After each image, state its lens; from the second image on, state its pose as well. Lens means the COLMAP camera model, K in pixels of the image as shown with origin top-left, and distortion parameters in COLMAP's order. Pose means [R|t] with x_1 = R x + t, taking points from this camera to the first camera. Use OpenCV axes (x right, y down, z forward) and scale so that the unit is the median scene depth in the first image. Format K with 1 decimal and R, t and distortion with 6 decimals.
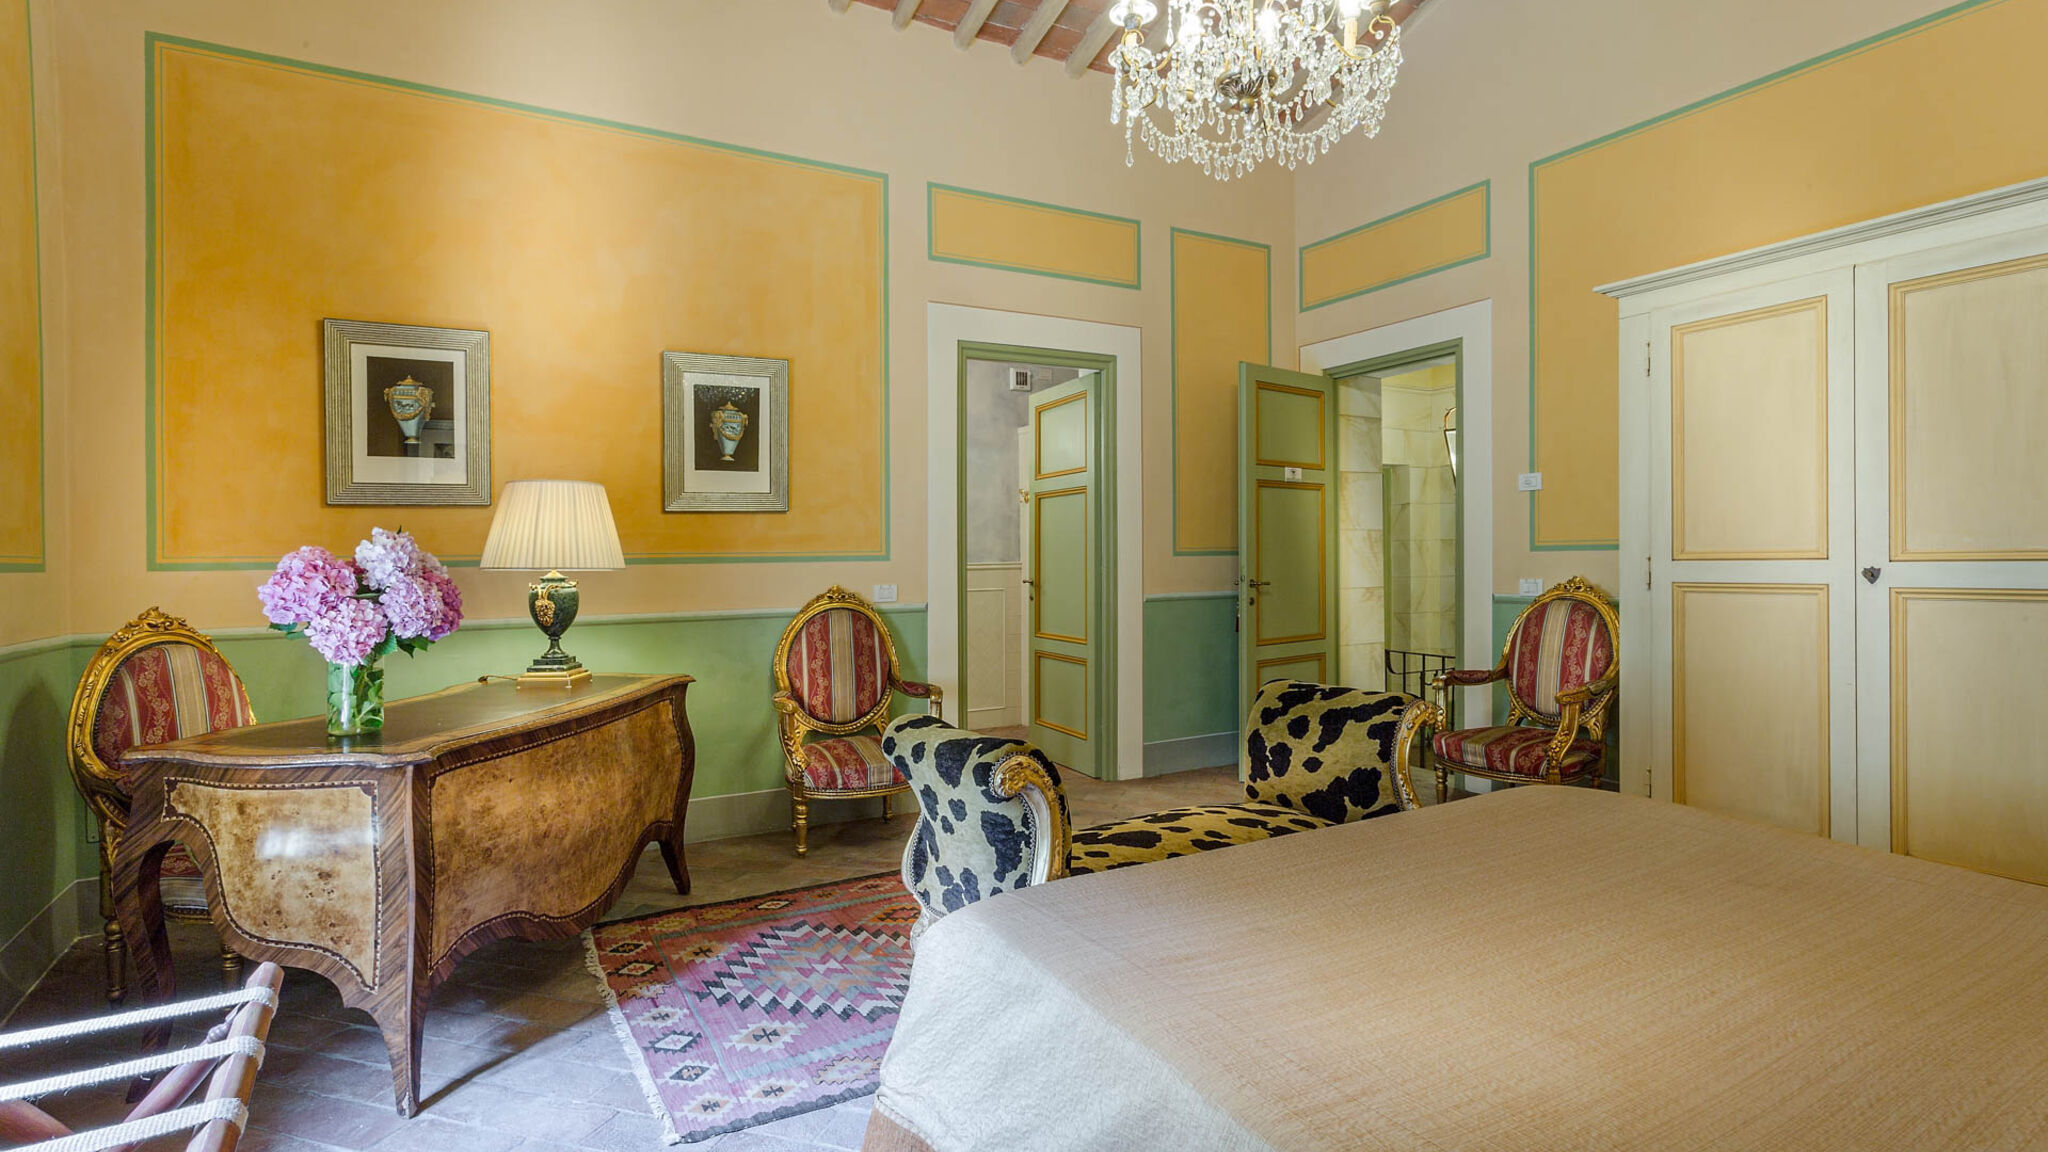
lens RADIAL K [[1034.1, 0, 1004.6], [0, 1034.1, 588.2], [0, 0, 1]] dist [-0.018773, 0.000123]
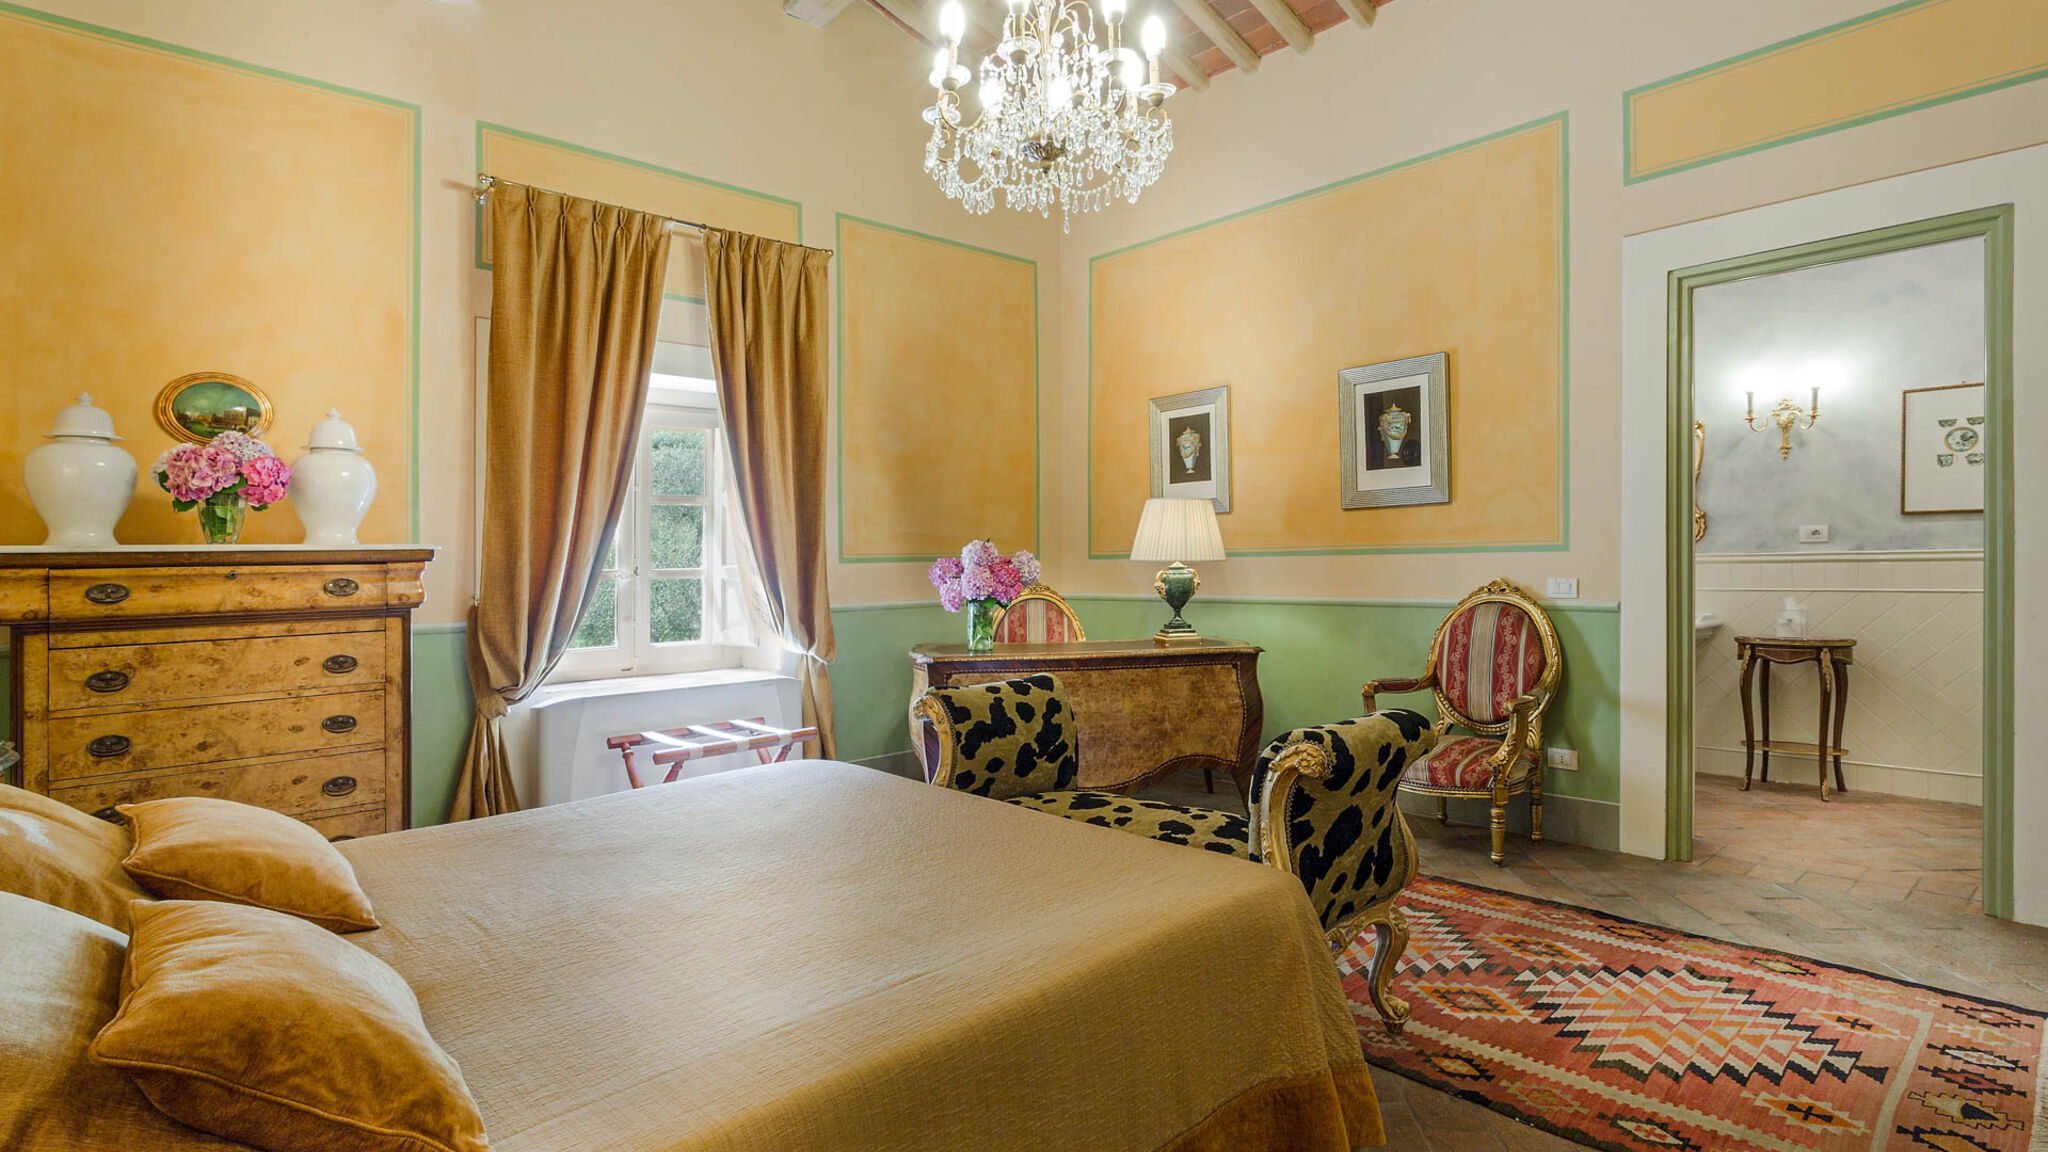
lens RADIAL K [[1017.6, 0, 1019.3], [0, 1017.6, 566.6], [0, 0, 1]] dist [-0.020992, 0.014393]
pose [[0.211687, 0.013420, -0.977245, 0.711952], [-0.015333, 0.999828, 0.010409, -0.017279], [0.977217, 0.012781, 0.211857, 0.414134]]
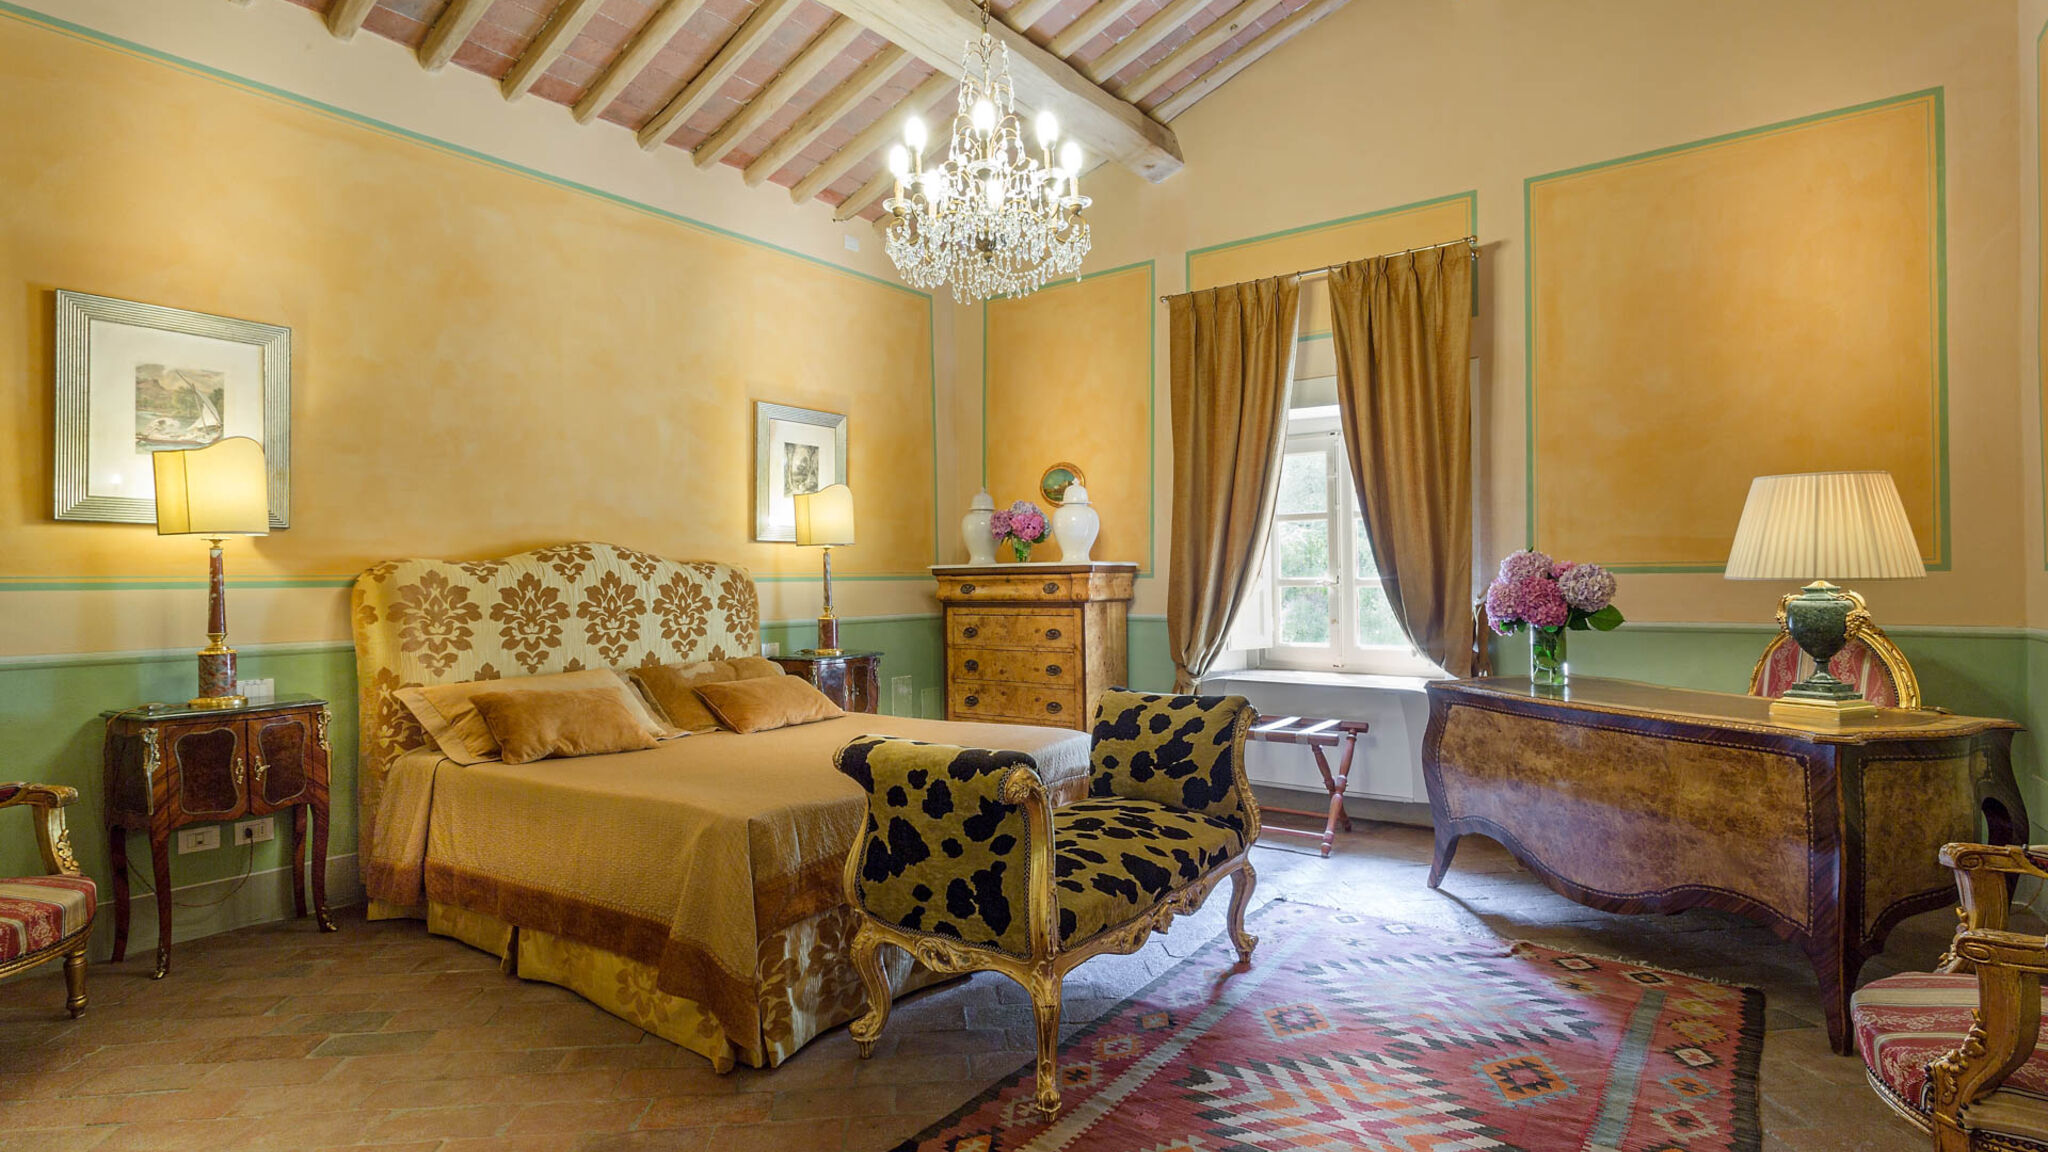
lens RADIAL K [[1017.6, 0, 1019.3], [0, 1017.6, 566.6], [0, 0, 1]] dist [-0.020992, 0.014393]
pose [[-0.916602, 0.016541, -0.399458, 0.402897], [0.008281, 0.999715, 0.022395, -0.041819], [0.399714, 0.017220, -0.916478, 1.230914]]
